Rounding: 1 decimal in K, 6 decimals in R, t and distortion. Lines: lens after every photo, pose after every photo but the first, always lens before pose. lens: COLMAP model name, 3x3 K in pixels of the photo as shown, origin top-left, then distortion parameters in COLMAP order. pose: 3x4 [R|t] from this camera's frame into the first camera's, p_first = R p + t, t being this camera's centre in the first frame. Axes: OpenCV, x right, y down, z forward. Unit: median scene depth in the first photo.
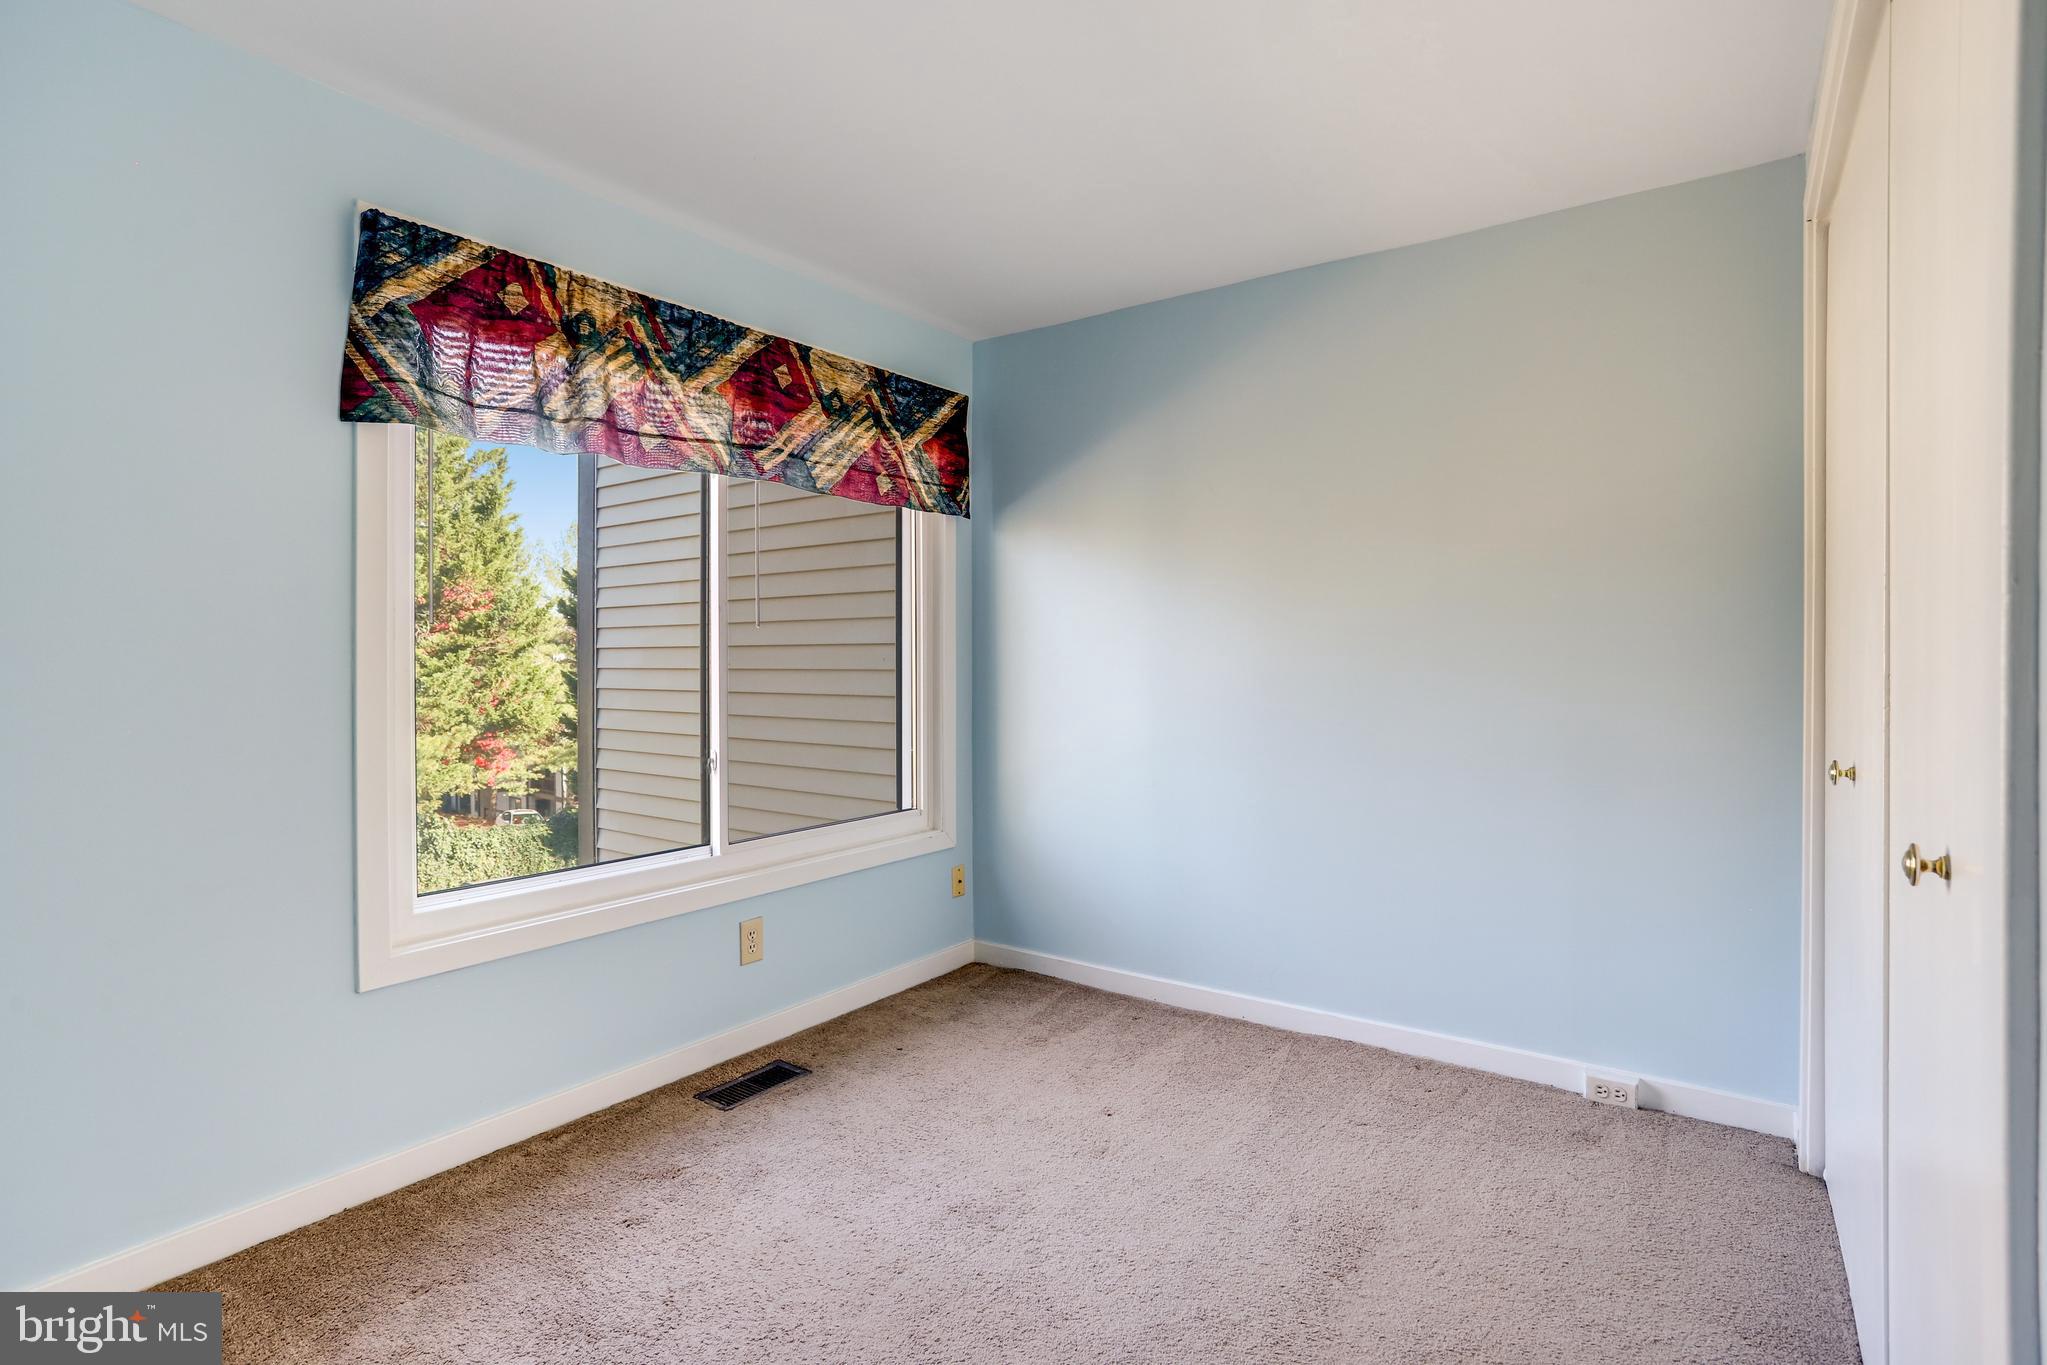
lens RADIAL K [[1017.7, 0, 1046.0], [0, 1017.7, 667.2], [0, 0, 1]] dist [-0.064654, 0.039788]
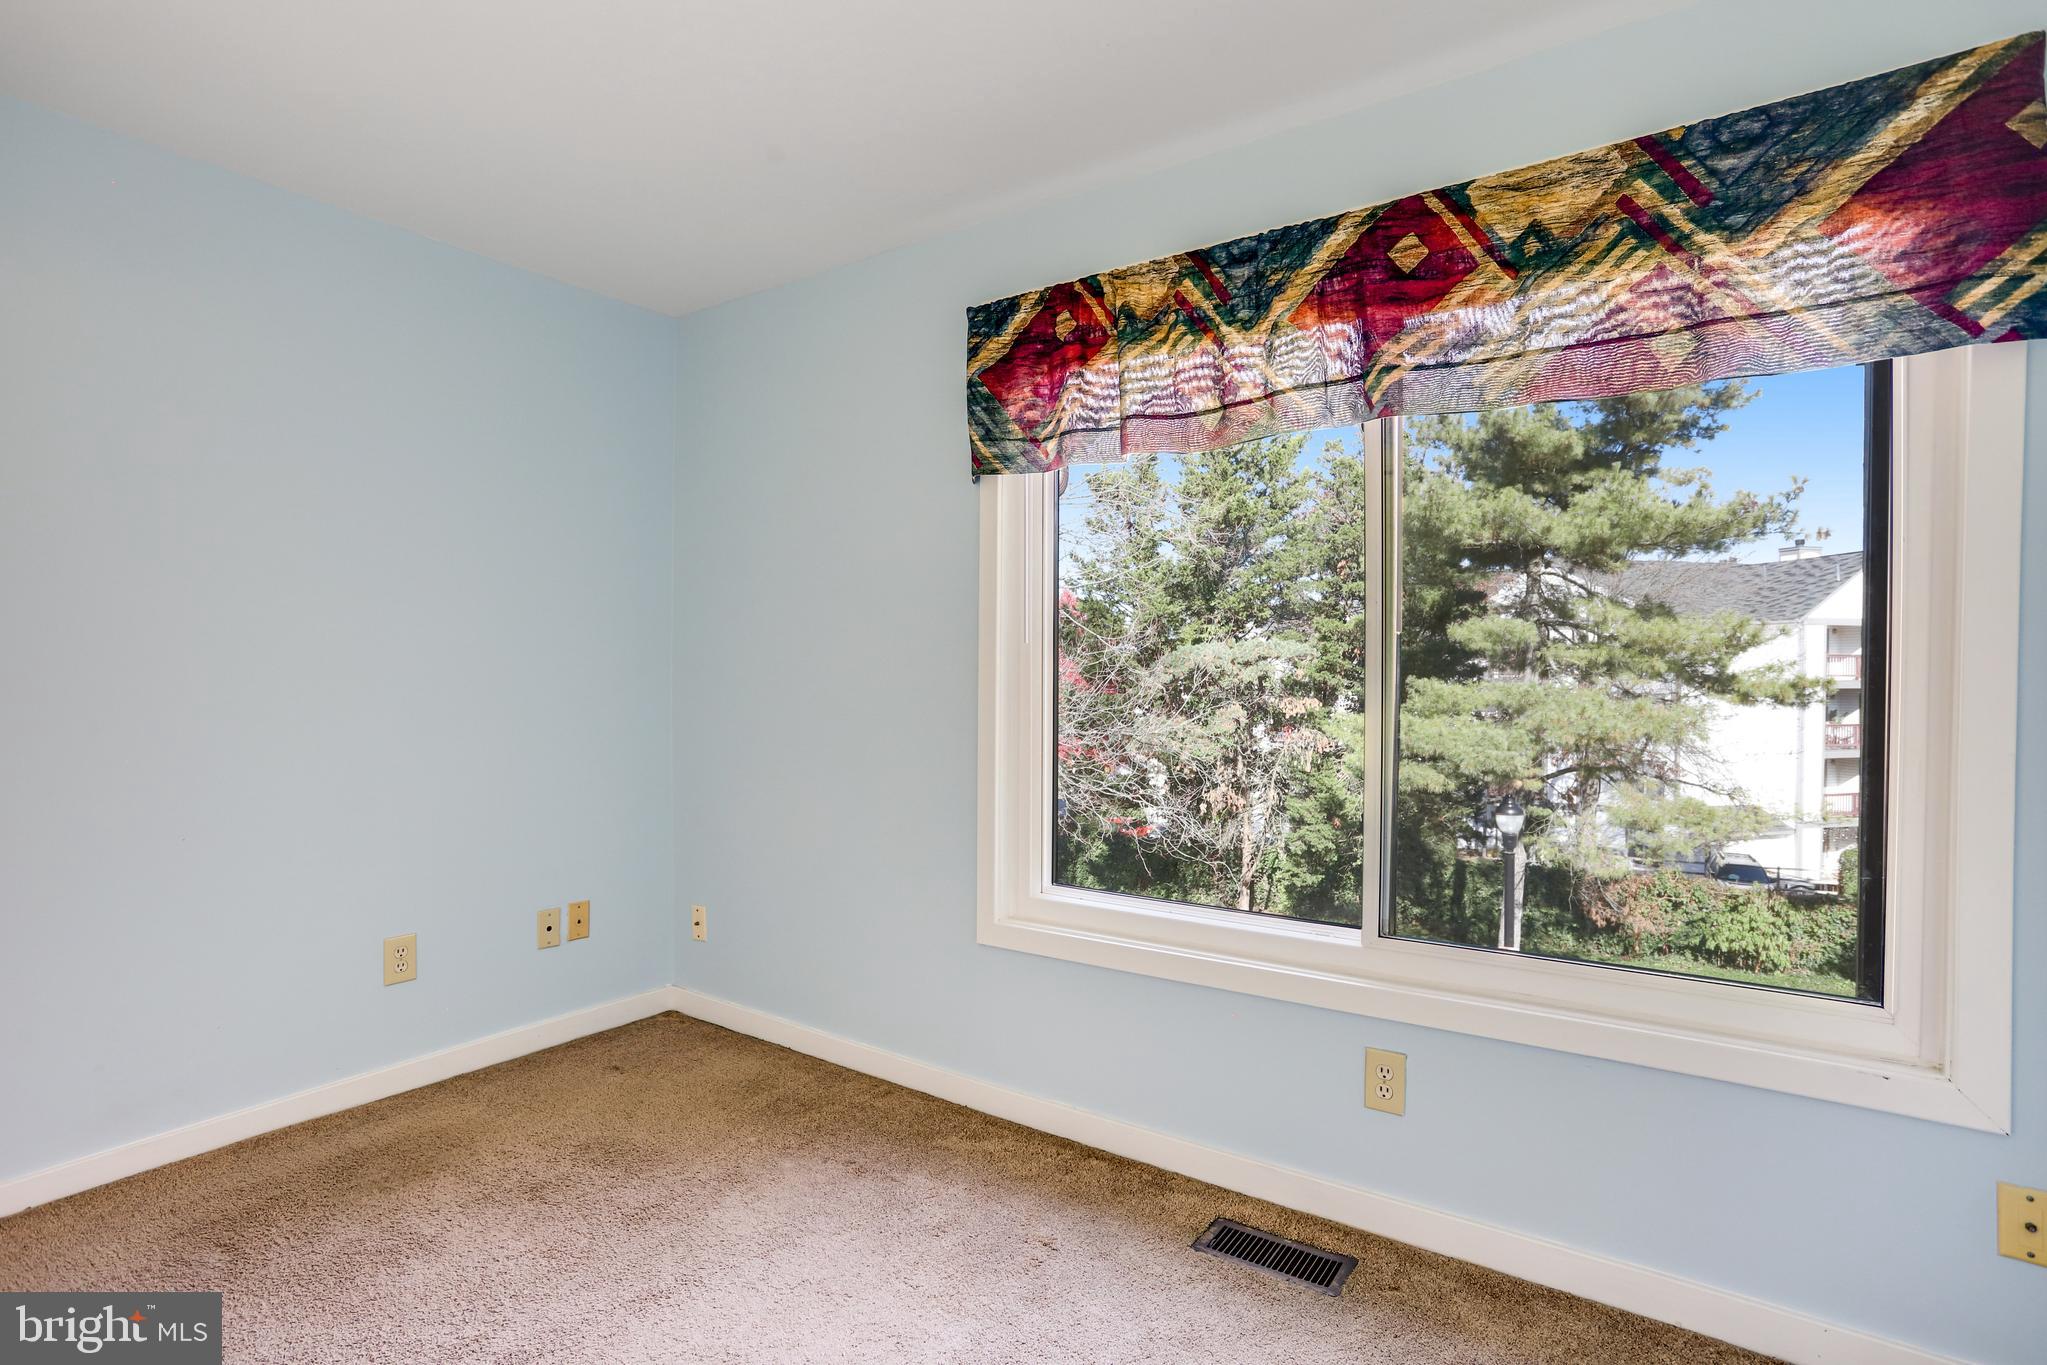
lens RADIAL K [[1044.3, 0, 1036.9], [0, 1044.3, 676.1], [0, 0, 1]] dist [-0.049225, 0.032675]
pose [[-0.015022, 0.014222, -0.999786, 0.428922], [-0.012155, 0.999822, 0.014405, -0.016484], [0.999813, 0.012369, -0.014847, 0.771253]]
